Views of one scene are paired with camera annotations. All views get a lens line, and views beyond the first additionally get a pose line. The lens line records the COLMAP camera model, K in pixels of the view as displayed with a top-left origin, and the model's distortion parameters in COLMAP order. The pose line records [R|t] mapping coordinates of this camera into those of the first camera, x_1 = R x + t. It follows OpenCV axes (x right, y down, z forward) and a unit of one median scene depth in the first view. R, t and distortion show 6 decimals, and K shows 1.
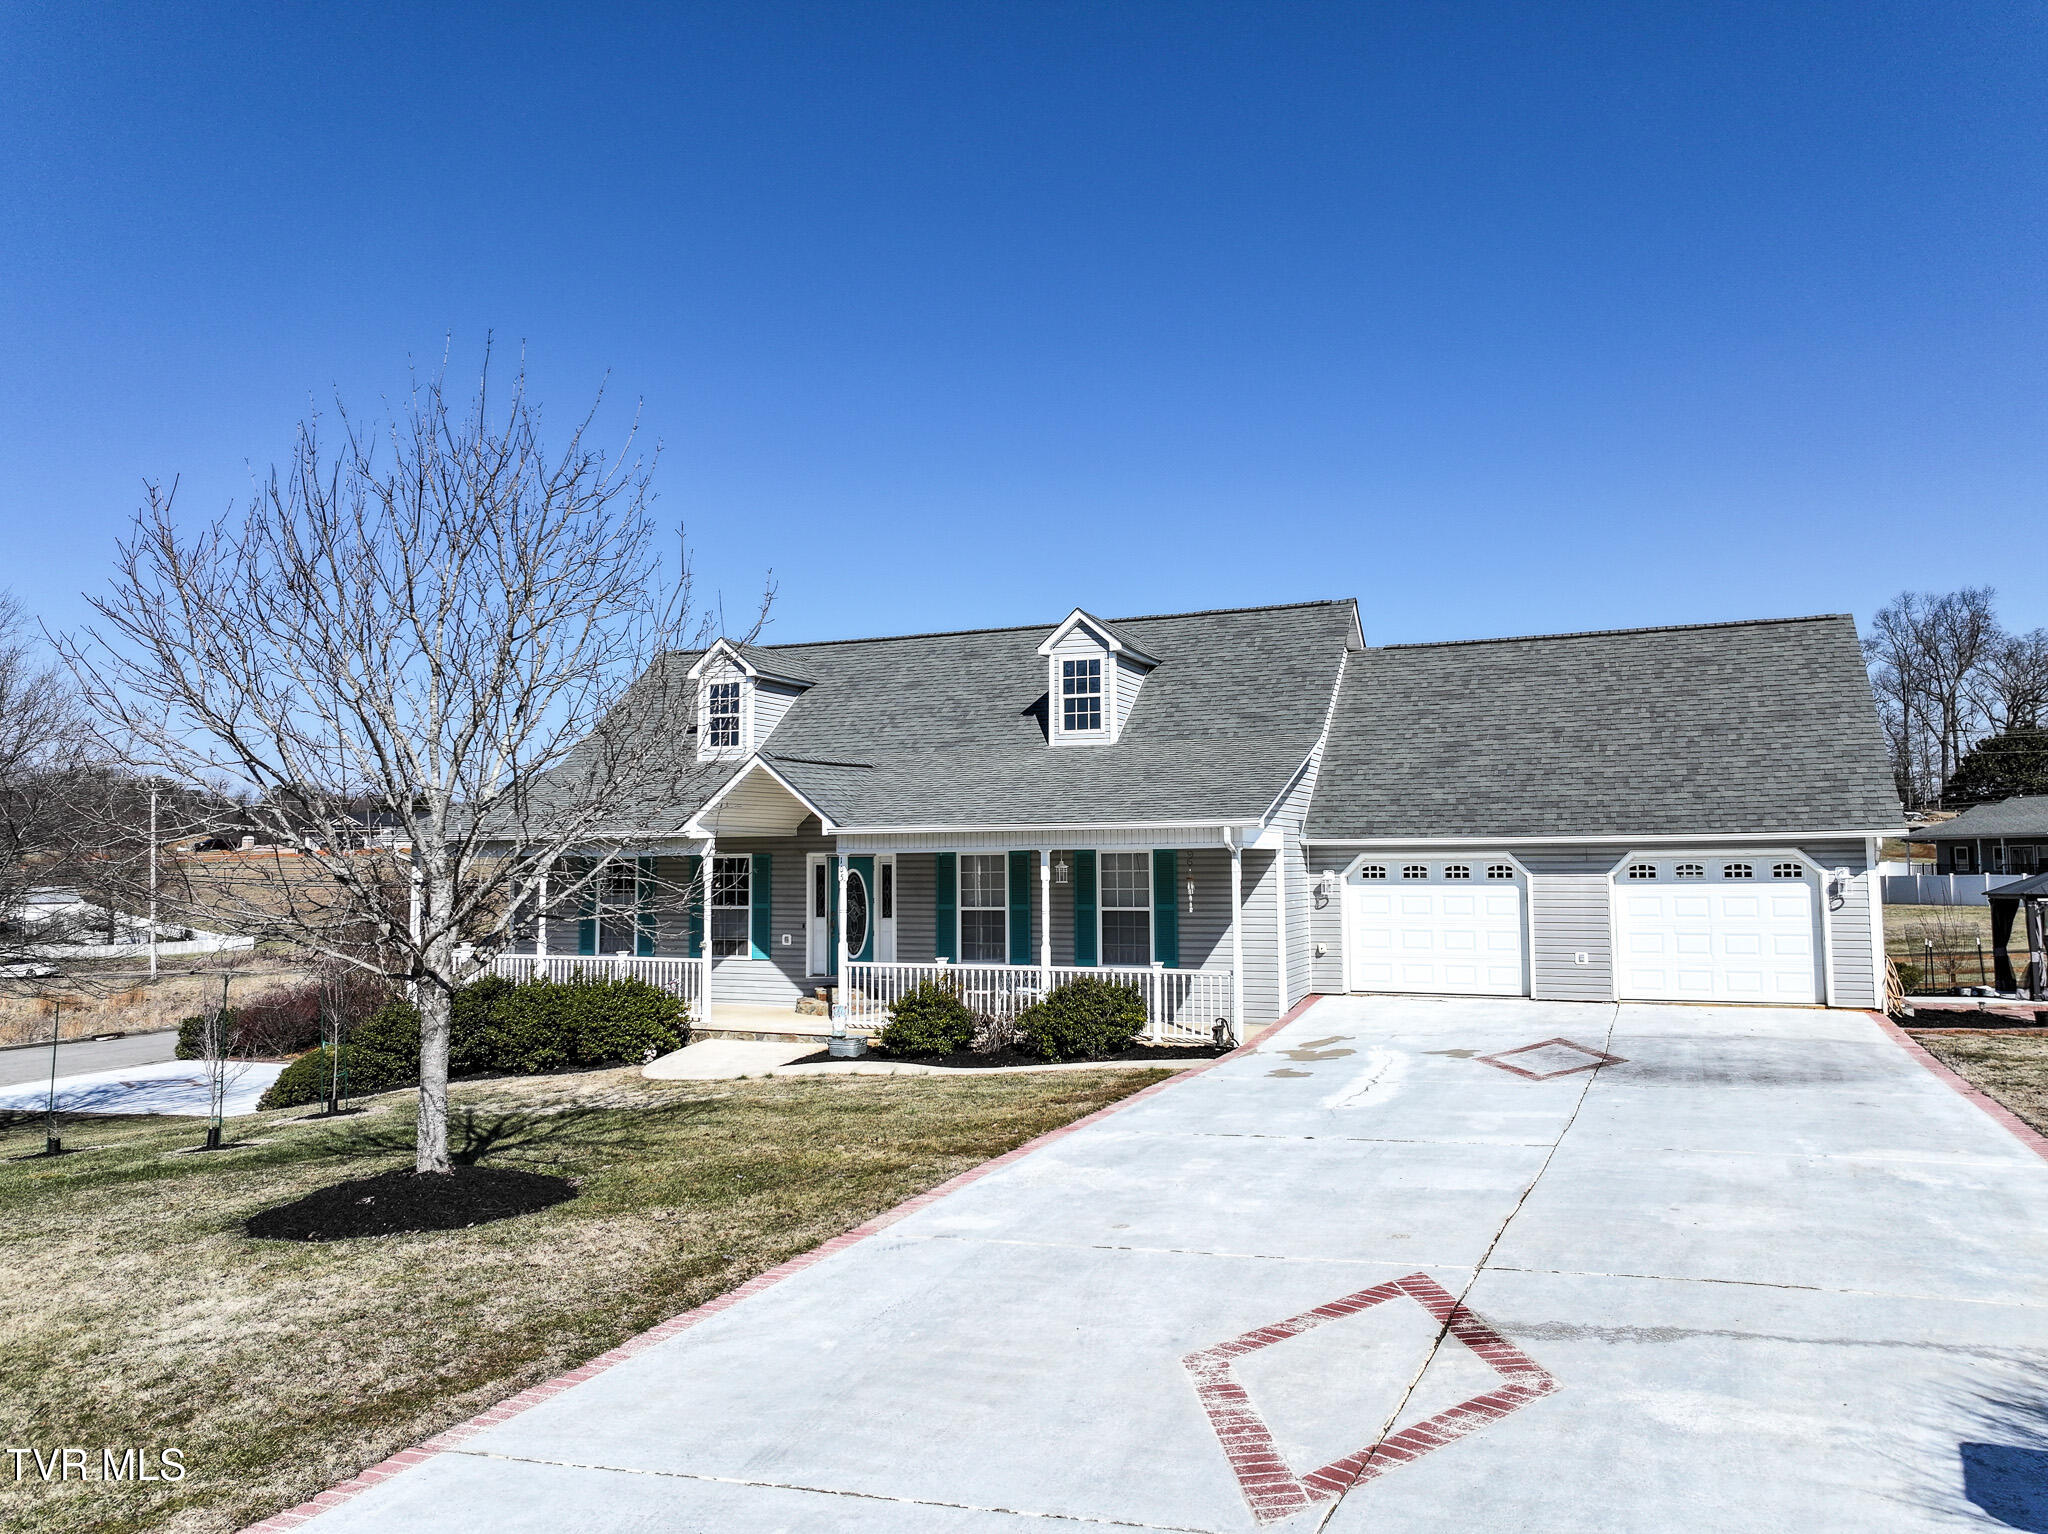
lens RADIAL K [[1442.4, 0, 1021.8], [0, 1442.4, 760.0], [0, 0, 1]] dist [0.002027, 0.009080]
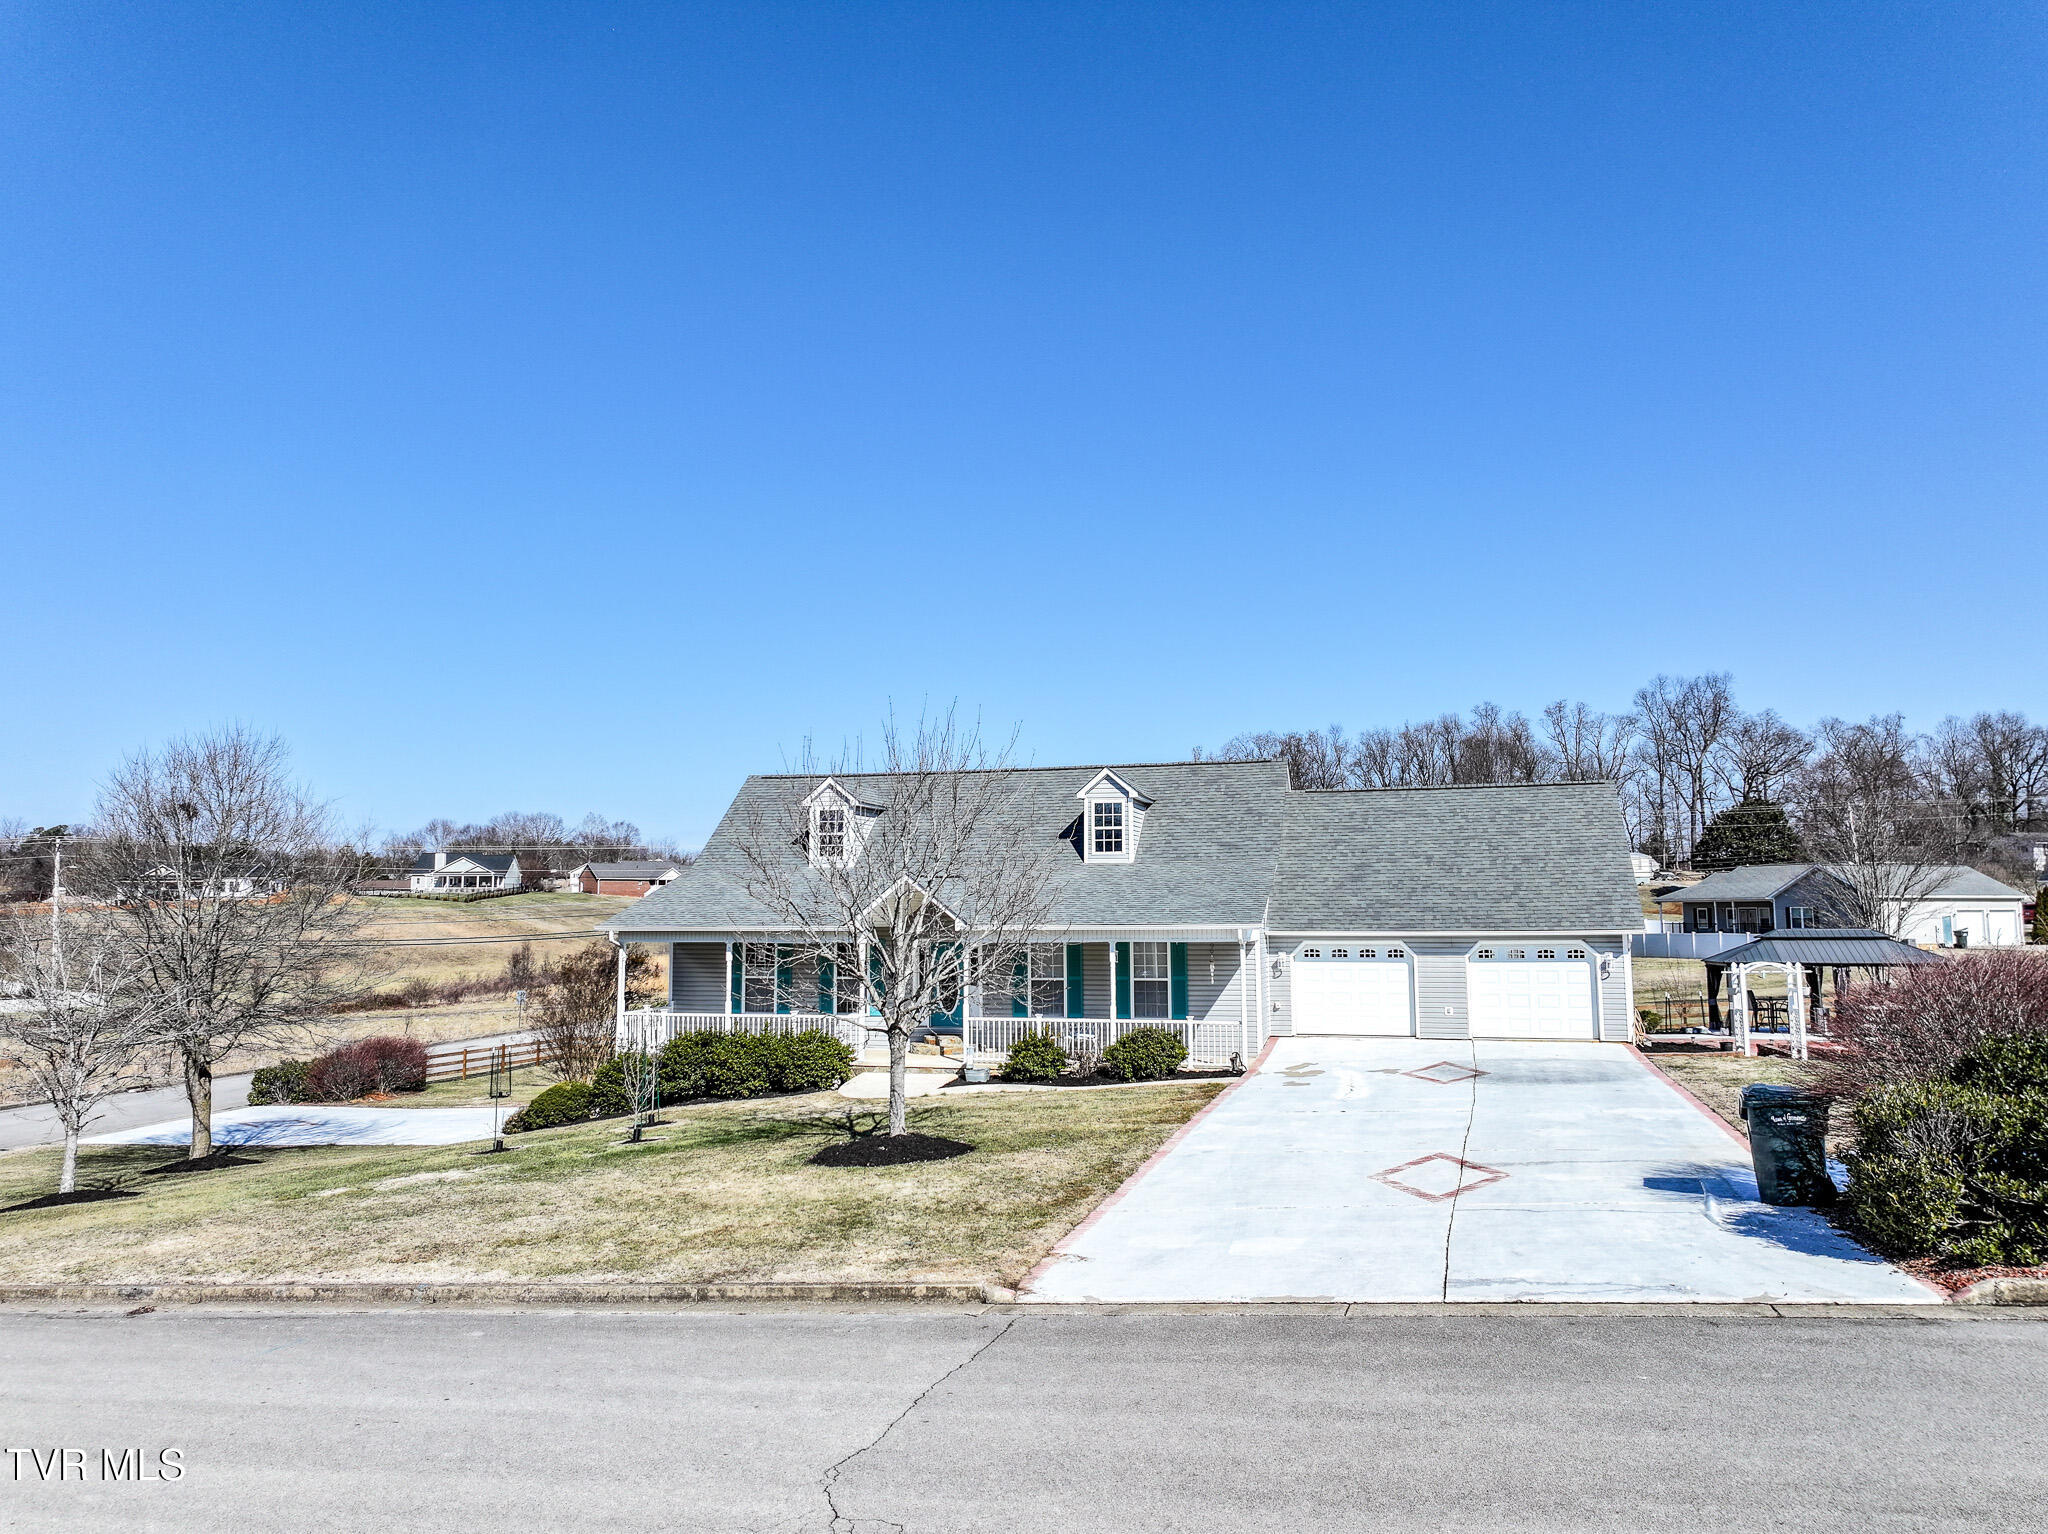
lens RADIAL K [[1442.4, 0, 1021.8], [0, 1442.4, 760.0], [0, 0, 1]] dist [0.002027, 0.009080]
pose [[0.991397, 0.014642, 0.130065, -0.251569], [-0.010437, 0.999402, -0.032956, -0.069975], [-0.130469, 0.031315, 0.990958, -0.443225]]
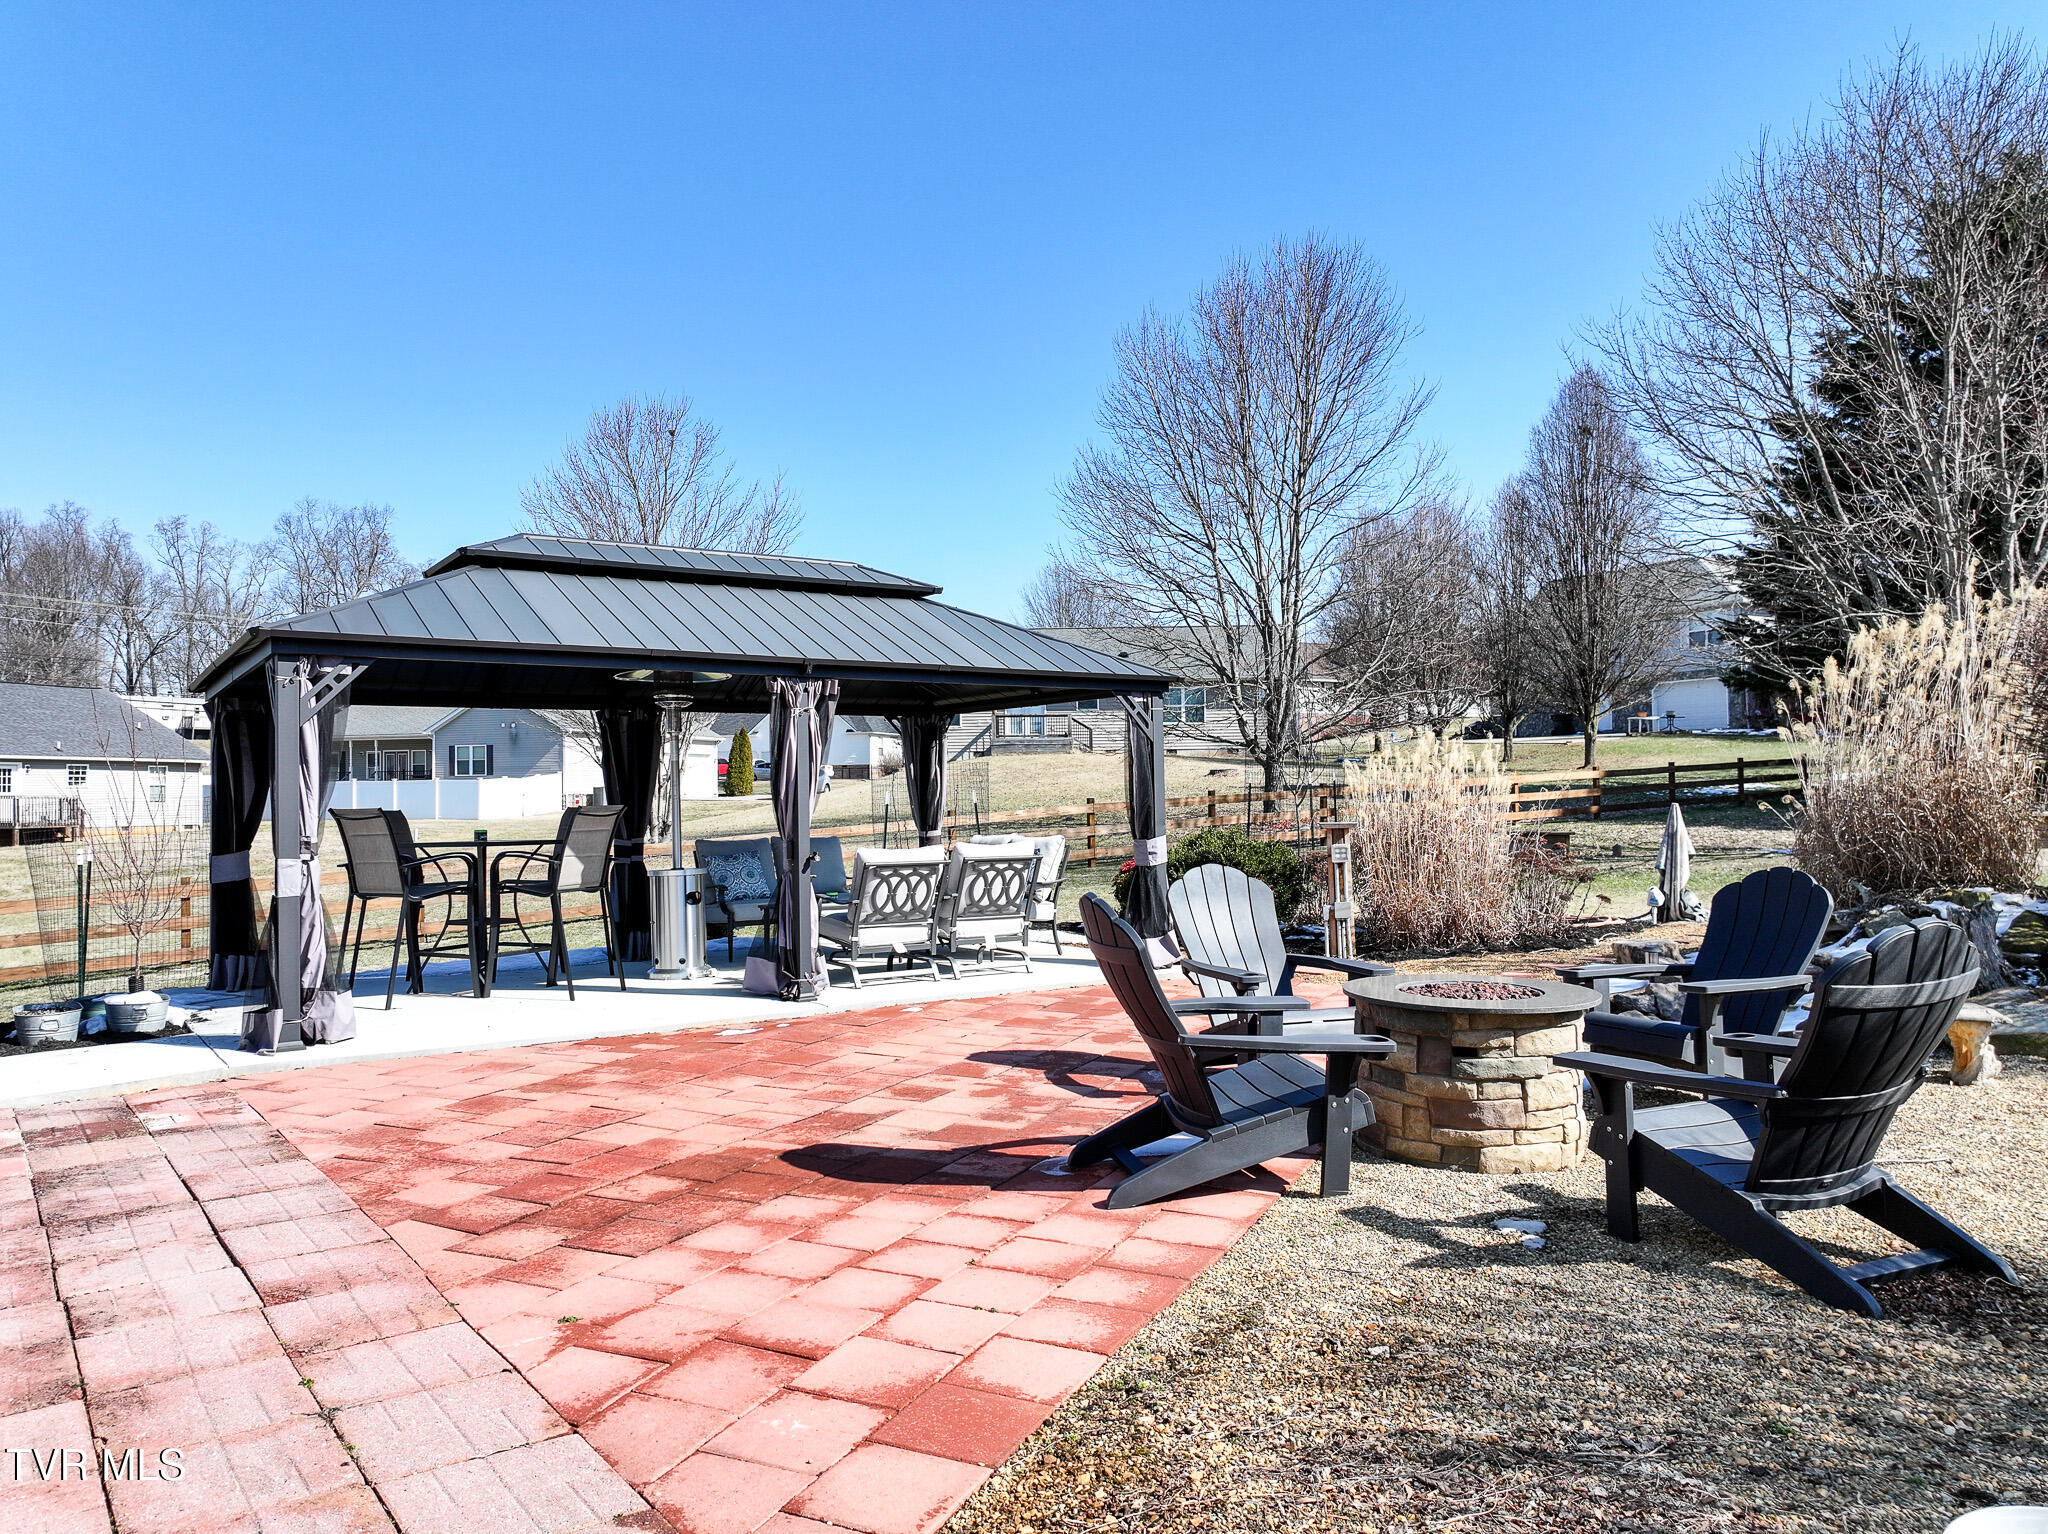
lens RADIAL K [[1442.4, 0, 1021.8], [0, 1442.4, 760.0], [0, 0, 1]] dist [0.002027, 0.009080]
pose [[0.535982, 0.022261, 0.843936, 0.681707], [-0.060499, 0.998095, 0.012095, 0.128284], [-0.842059, -0.057541, 0.536308, 0.931450]]
